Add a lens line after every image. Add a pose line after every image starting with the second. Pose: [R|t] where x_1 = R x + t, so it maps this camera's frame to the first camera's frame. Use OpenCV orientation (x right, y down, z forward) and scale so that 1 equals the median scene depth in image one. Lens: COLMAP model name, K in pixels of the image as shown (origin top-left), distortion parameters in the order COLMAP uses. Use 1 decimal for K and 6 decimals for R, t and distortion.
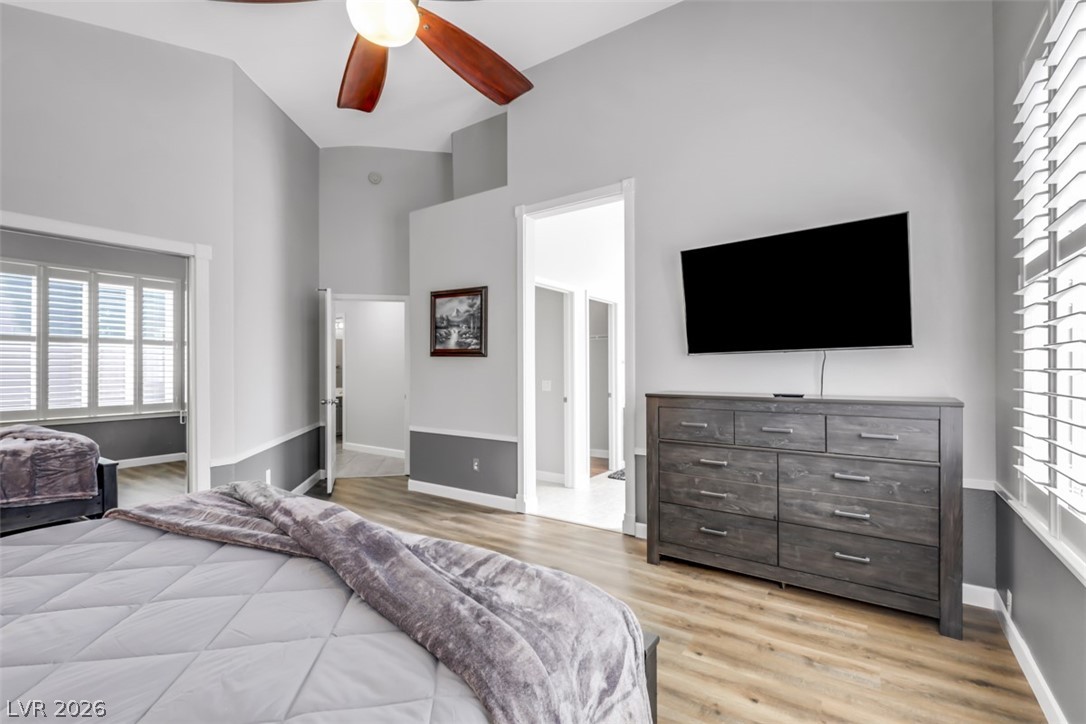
lens RADIAL K [[489.3, 0, 542.4], [0, 489.3, 364.1], [0, 0, 1]] dist [0.000337, -0.000098]
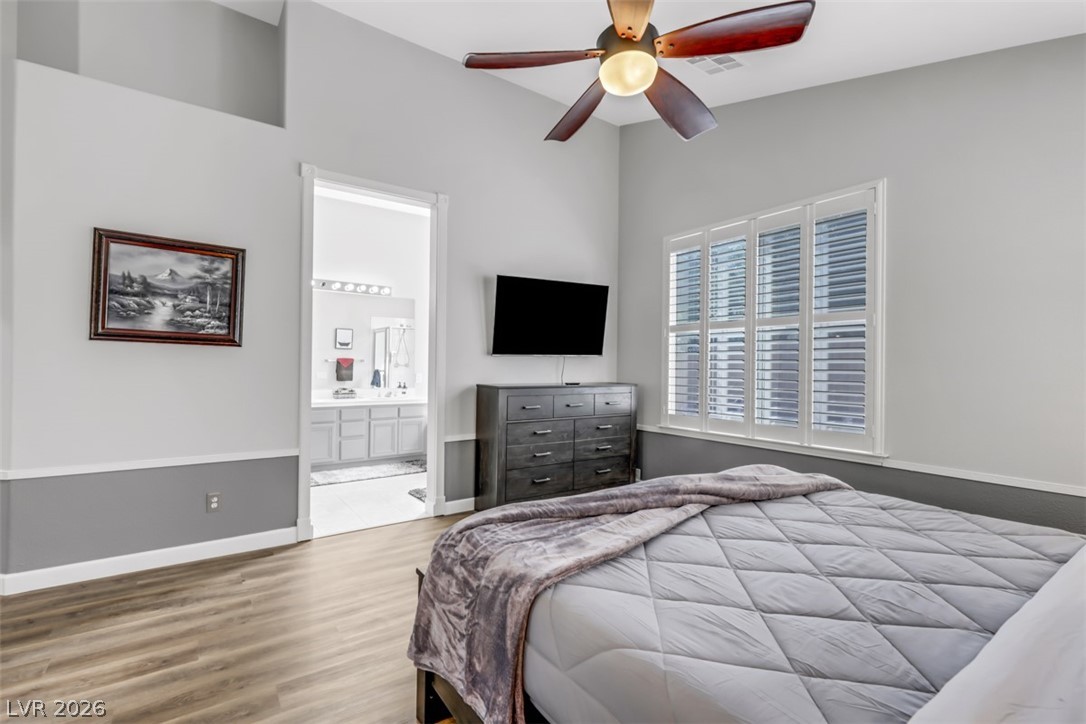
lens RADIAL K [[489.3, 0, 544.1], [0, 489.3, 363.4], [0, 0, 1]] dist [0.000337, -0.000098]
pose [[0.333907, 0.011754, 0.942533, -0.638627], [-0.019781, 0.999789, -0.005460, 0.004828], [-0.942398, -0.016821, 0.334070, 0.332440]]
